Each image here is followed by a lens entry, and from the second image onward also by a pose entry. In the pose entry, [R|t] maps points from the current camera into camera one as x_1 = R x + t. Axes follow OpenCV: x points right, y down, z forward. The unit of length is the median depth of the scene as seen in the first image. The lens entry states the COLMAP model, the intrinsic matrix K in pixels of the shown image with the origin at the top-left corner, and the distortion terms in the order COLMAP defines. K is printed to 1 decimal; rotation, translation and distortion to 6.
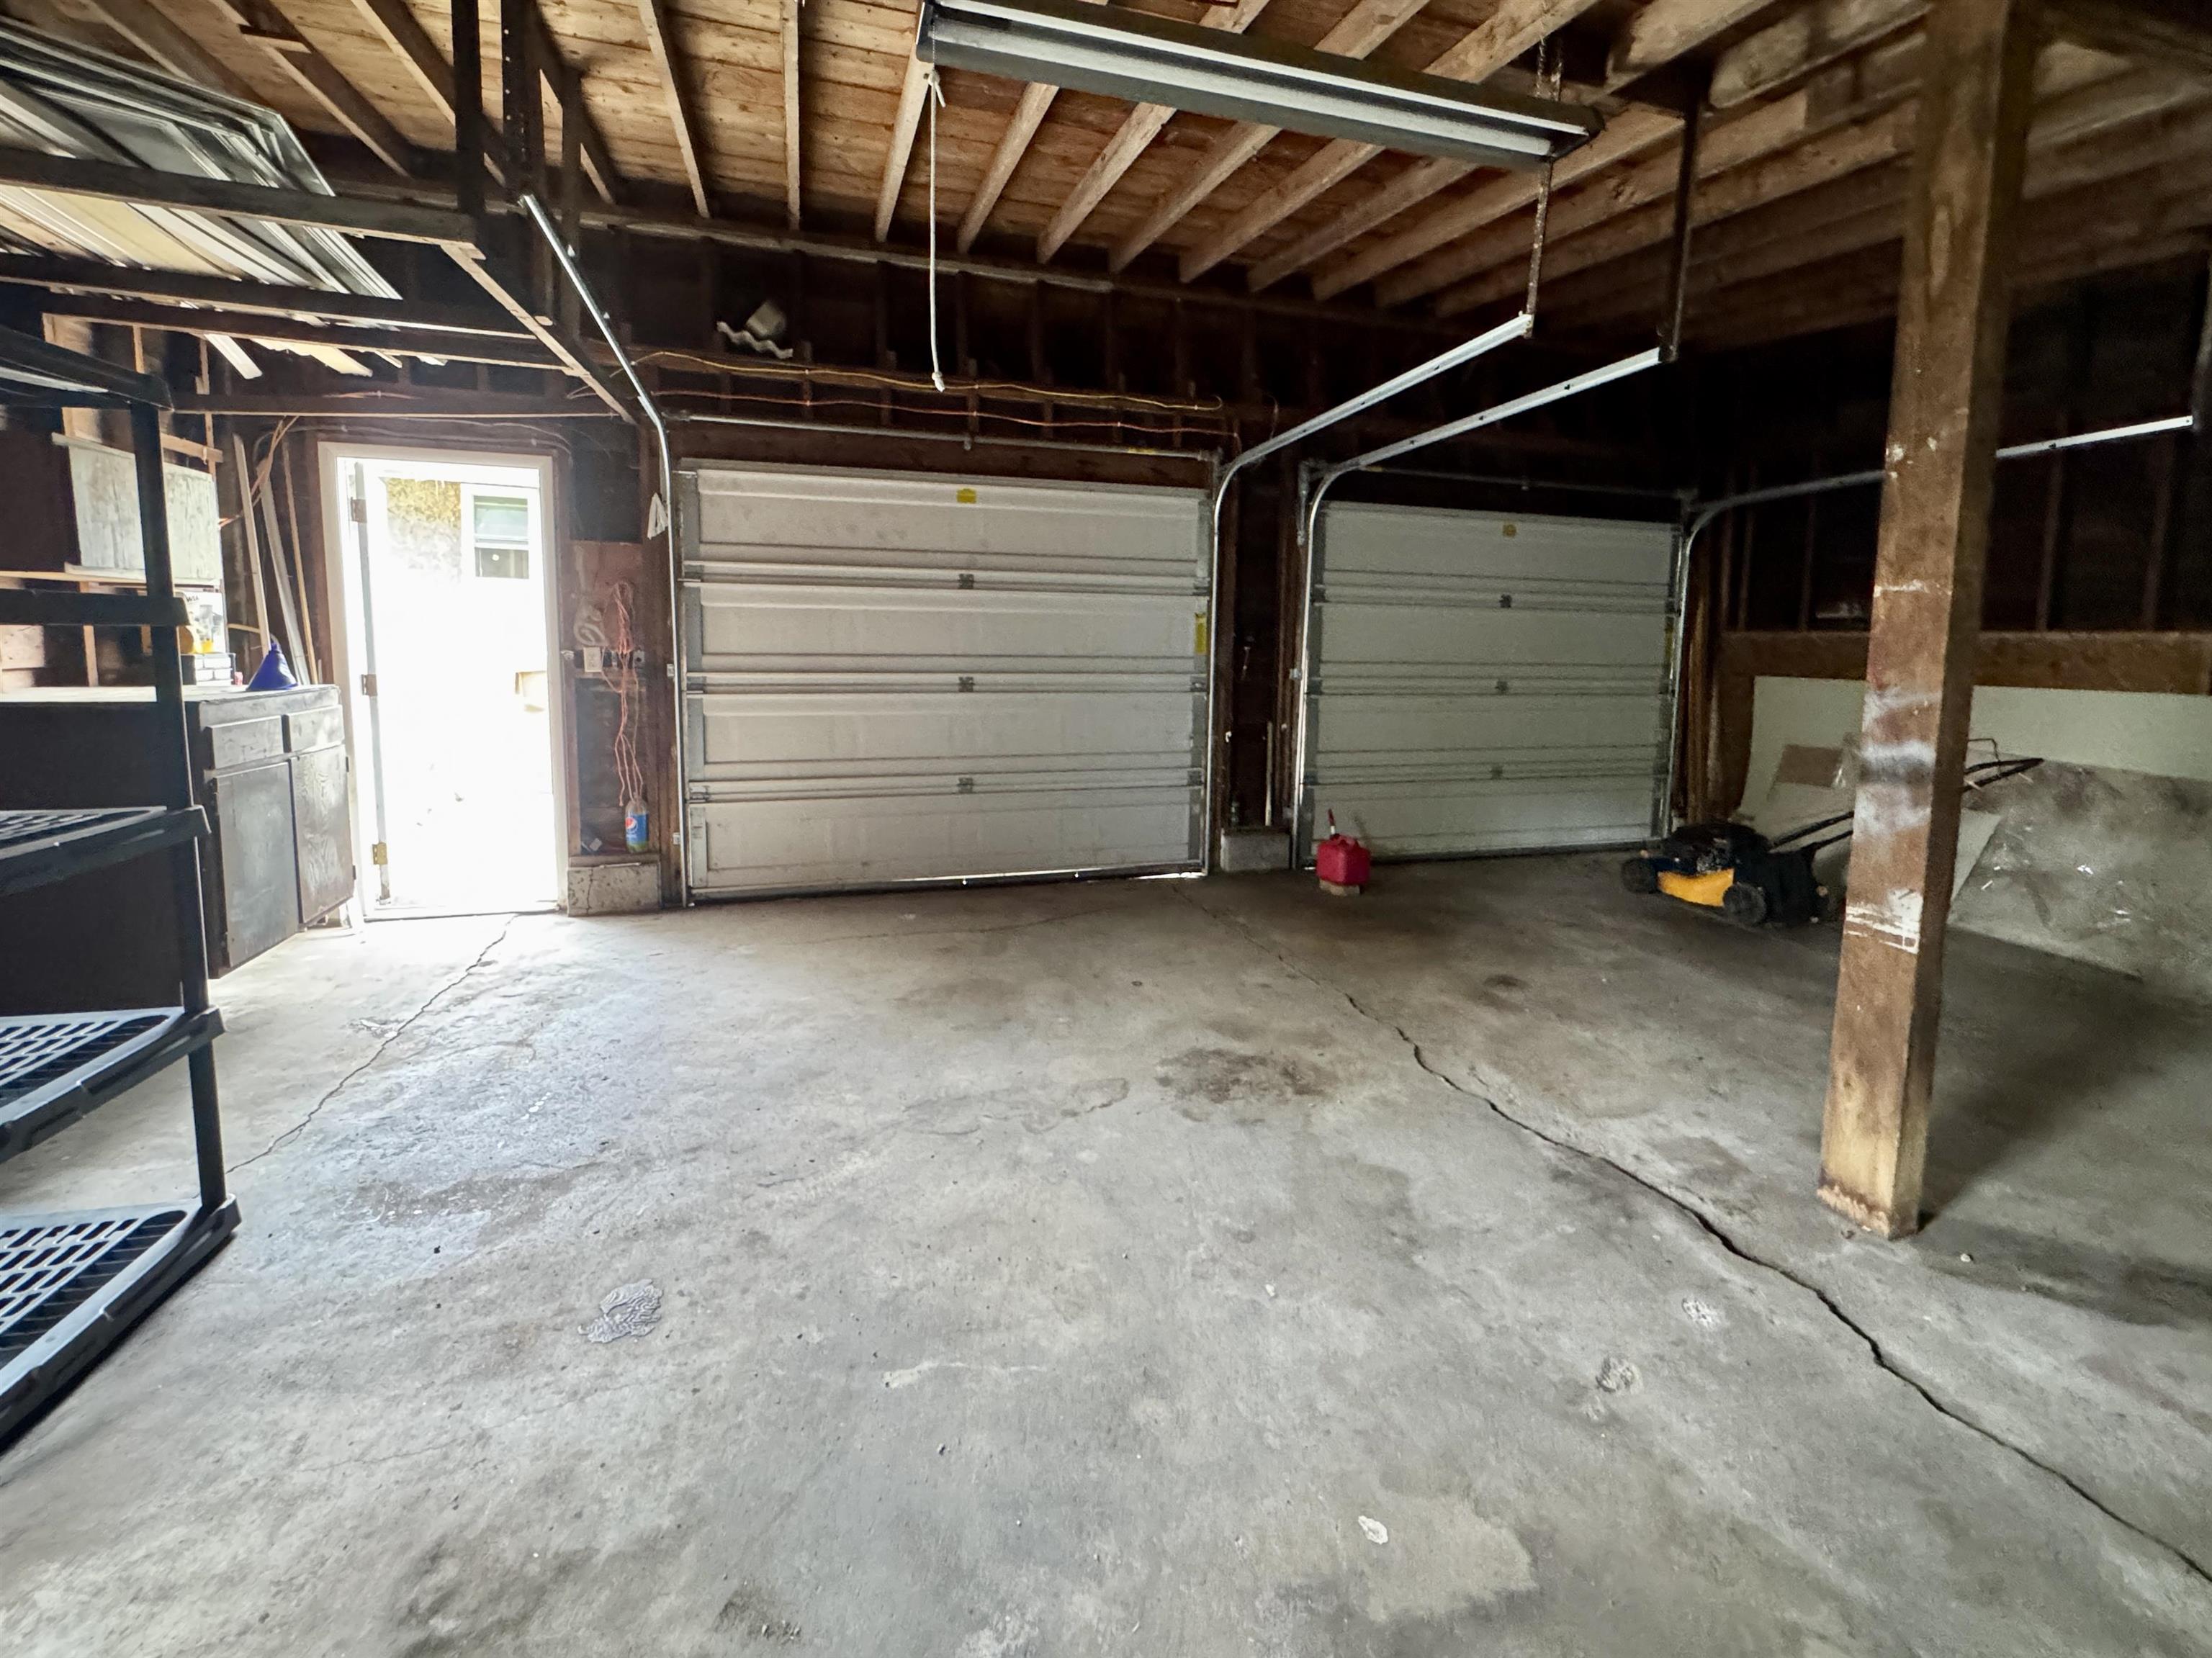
lens RADIAL K [[892.7, 0, 1105.9], [0, 892.7, 730.2], [0, 0, 1]] dist [0.000060, 0.000077]
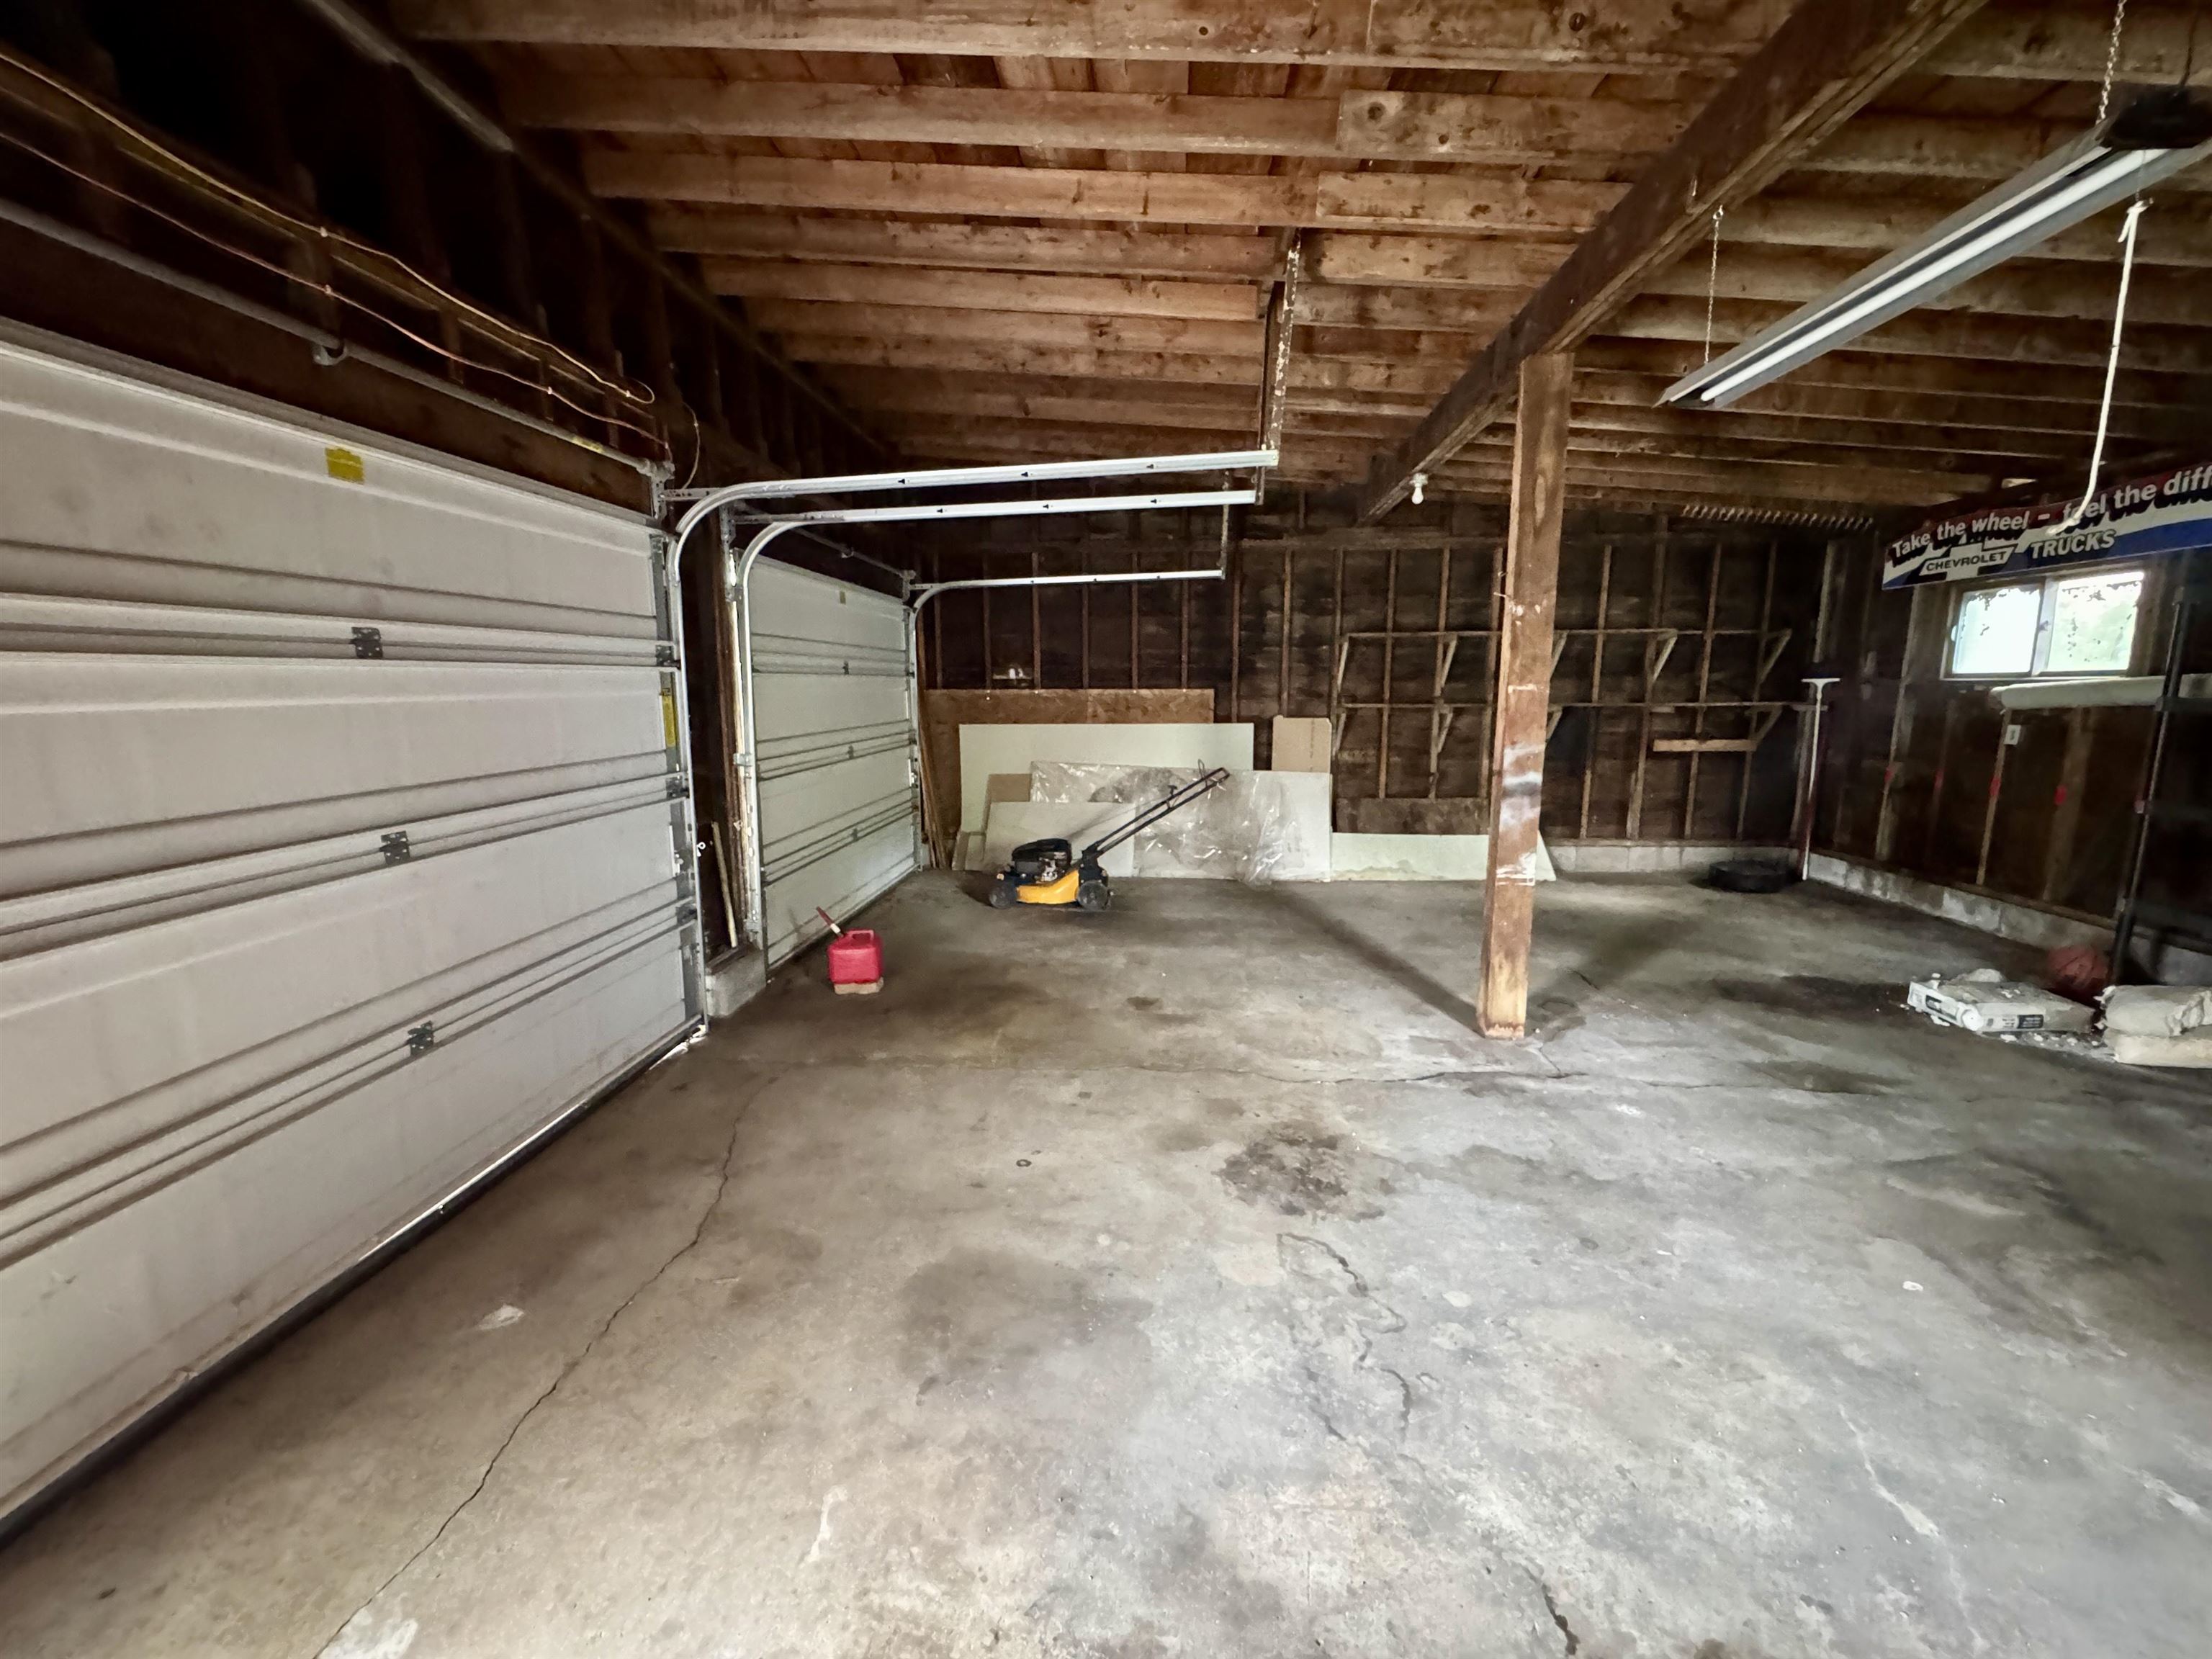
lens RADIAL K [[860.3, 0, 1031.2], [0, 860.3, 824.3], [0, 0, 1]] dist [-0.000325, -0.000021]
pose [[0.418407, -0.167824, 0.892620, -0.699887], [0.108367, 0.984985, 0.134394, -0.144758], [-0.901772, 0.040499, 0.430311, 0.734847]]
